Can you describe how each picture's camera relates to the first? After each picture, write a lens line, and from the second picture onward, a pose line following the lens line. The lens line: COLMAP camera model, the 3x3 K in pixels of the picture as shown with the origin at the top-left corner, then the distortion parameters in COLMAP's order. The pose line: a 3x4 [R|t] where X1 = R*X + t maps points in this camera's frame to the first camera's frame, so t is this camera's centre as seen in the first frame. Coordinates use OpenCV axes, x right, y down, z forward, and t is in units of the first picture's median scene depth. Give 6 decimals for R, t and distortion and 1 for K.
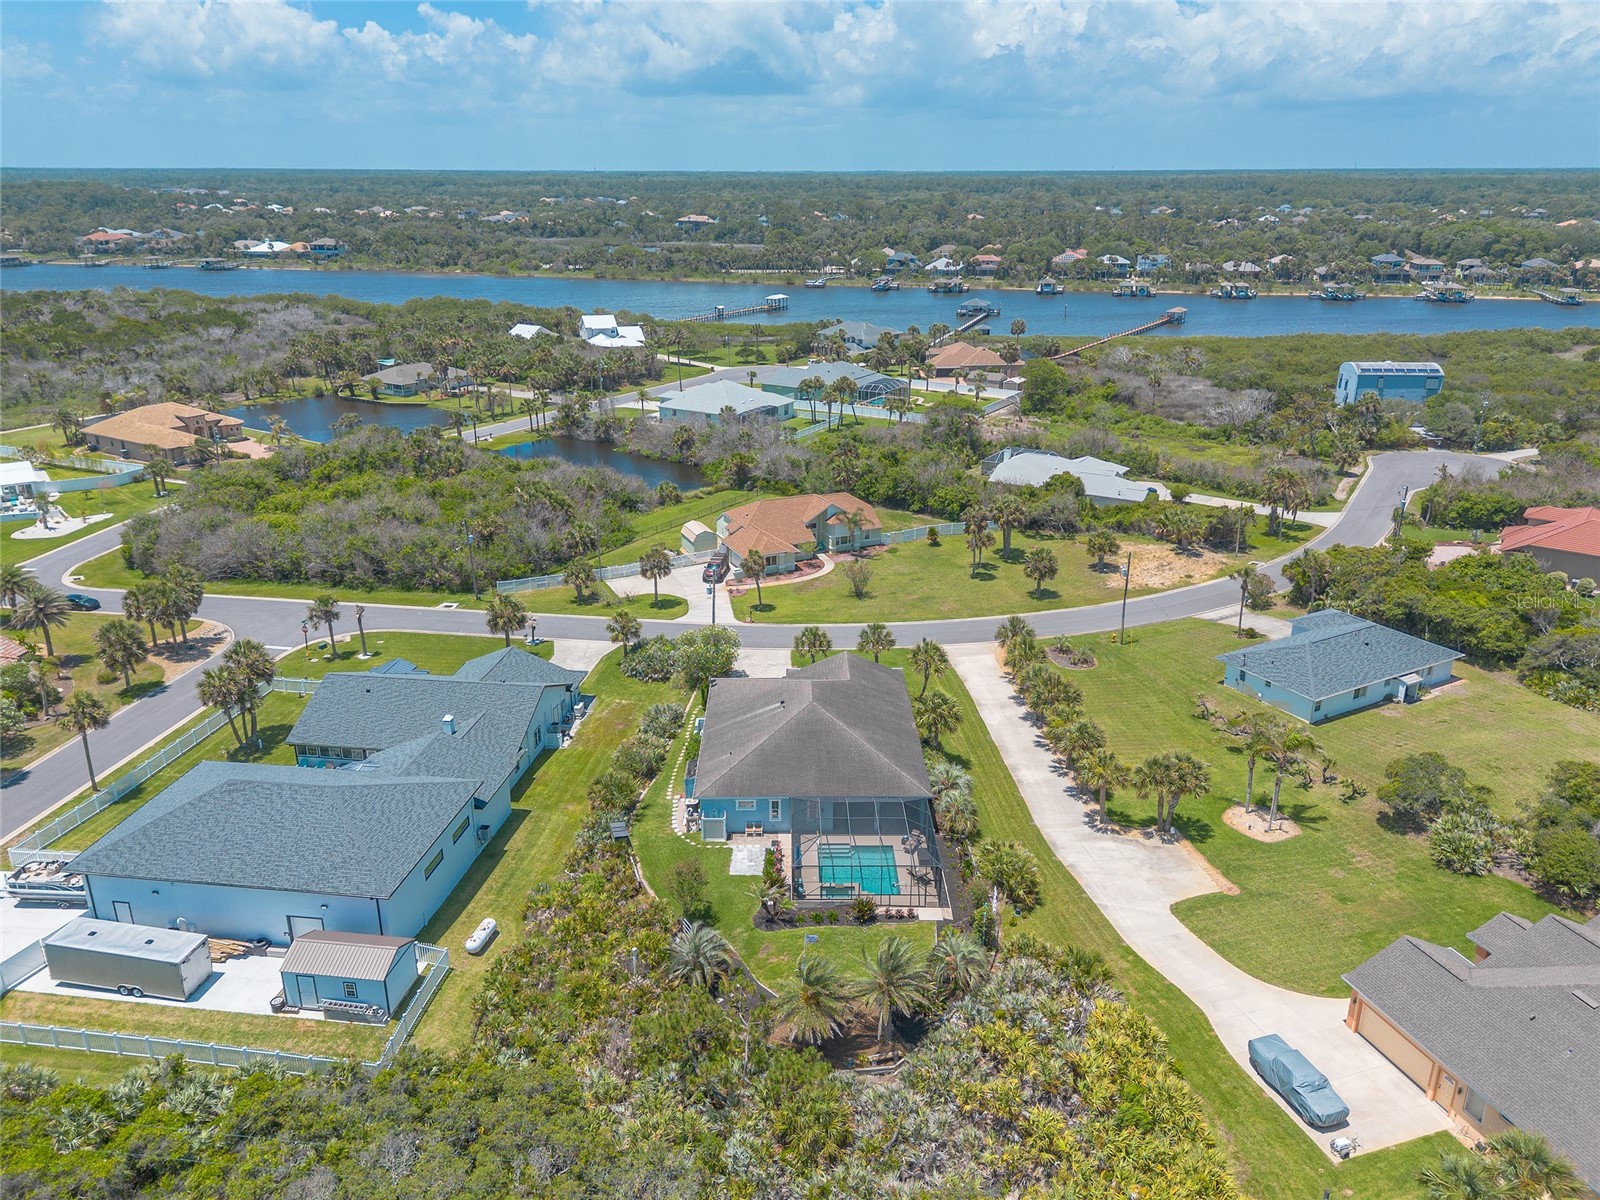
lens RADIAL K [[1133.6, 0, 794.4], [0, 1133.6, 655.2], [0, 0, 1]] dist [0.070291, -0.055030]
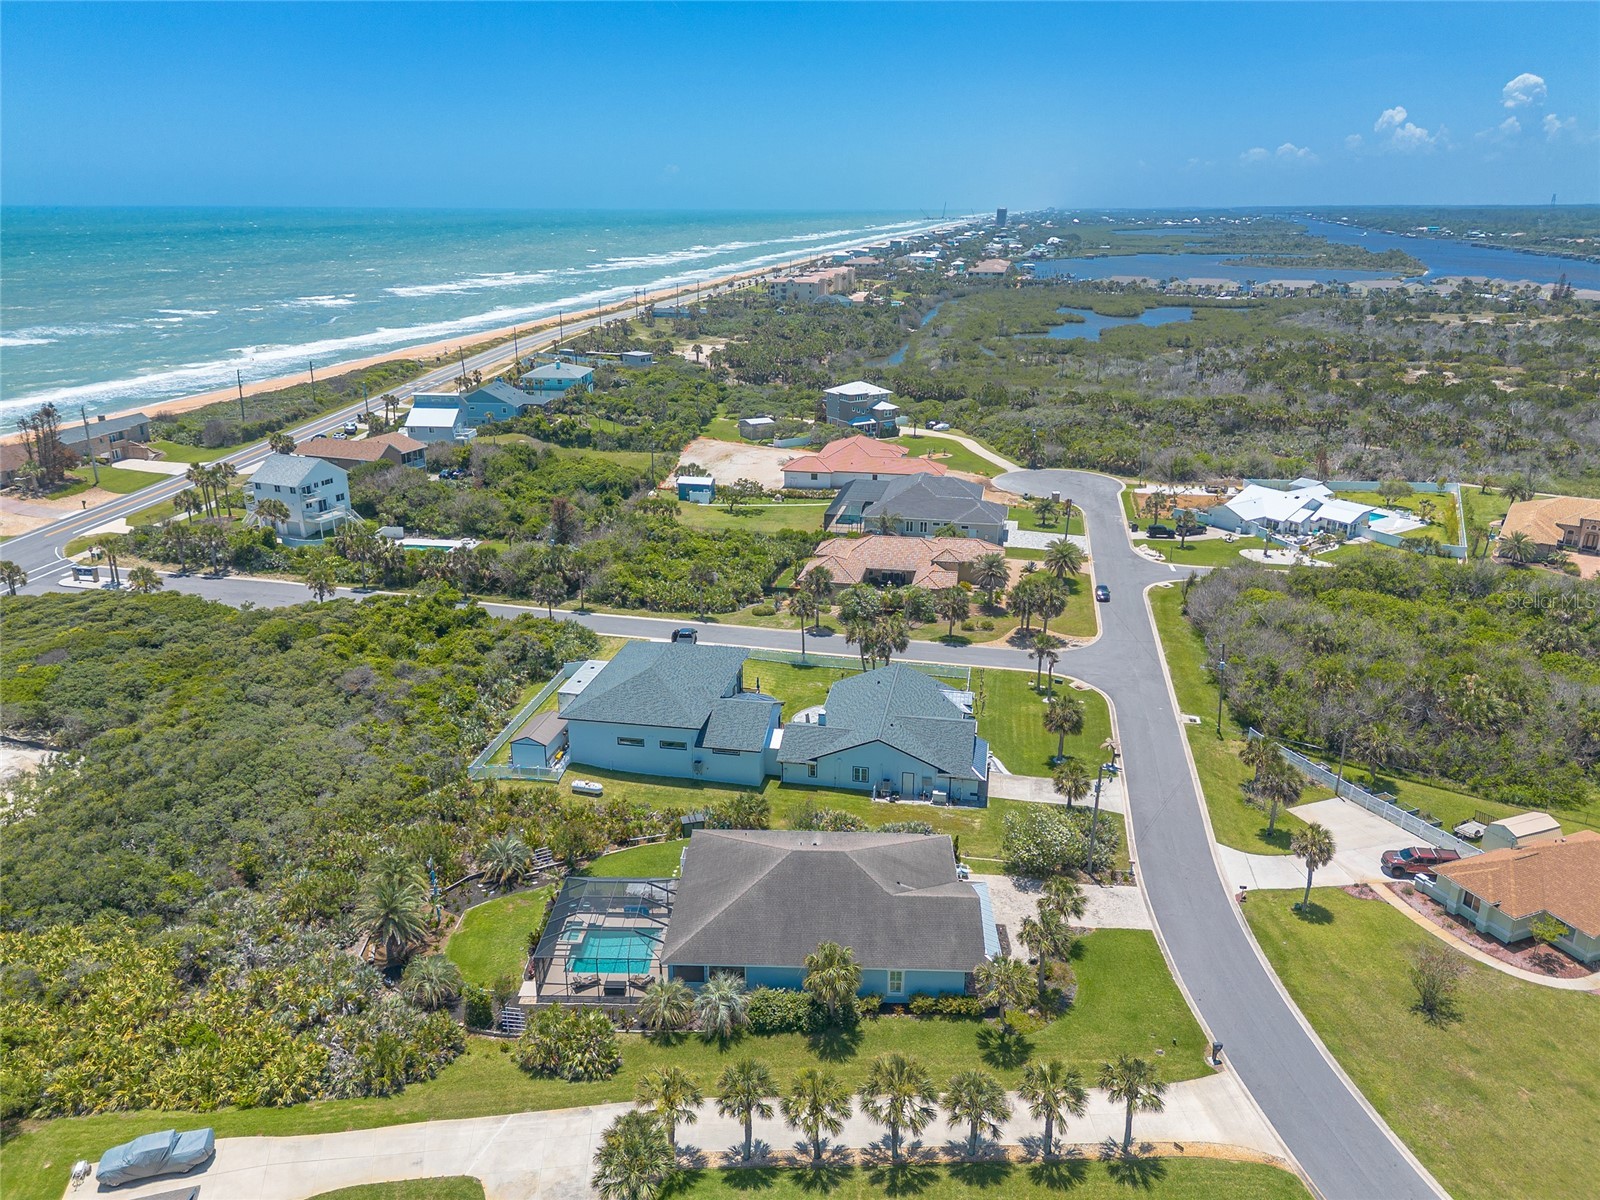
lens RADIAL K [[1121.2, 0, 796.8], [0, 1121.2, 635.2], [0, 0, 1]] dist [0.076835, -0.076185]
pose [[-0.041704, 0.355266, -0.933835, 0.164457], [-0.392109, 0.853844, 0.342346, -0.086409], [0.918973, 0.380443, 0.103694, 0.166554]]
